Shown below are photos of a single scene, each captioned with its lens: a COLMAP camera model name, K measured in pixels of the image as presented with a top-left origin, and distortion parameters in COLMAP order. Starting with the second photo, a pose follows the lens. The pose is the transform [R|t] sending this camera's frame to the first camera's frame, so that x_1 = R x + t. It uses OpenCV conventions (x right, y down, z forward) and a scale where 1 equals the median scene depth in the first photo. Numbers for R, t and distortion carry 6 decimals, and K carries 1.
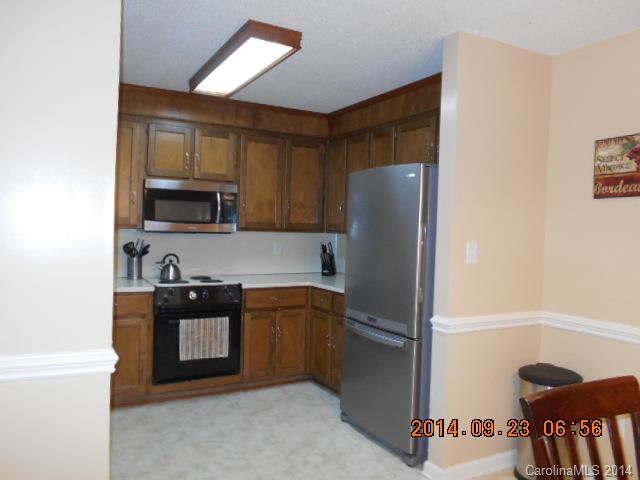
lens RADIAL K [[496.8, 0, 320.0], [0, 496.8, 240.0], [0, 0, 1]] dist [-0.006654, 0.001445]
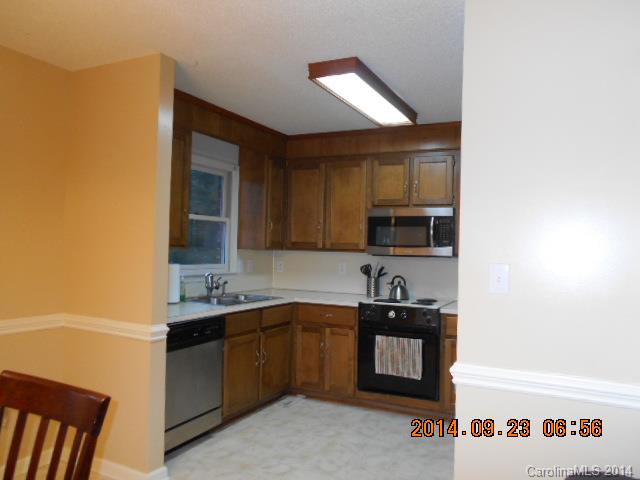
lens RADIAL K [[485.7, 0, 320.0], [0, 485.7, 240.0], [0, 0, 1]] dist [-0.039870, 0.000184]
pose [[0.562596, -0.030108, -0.826184, 0.515048], [-0.020834, 0.998503, -0.050575, 0.007678], [0.826469, 0.045666, 0.561127, 0.278932]]
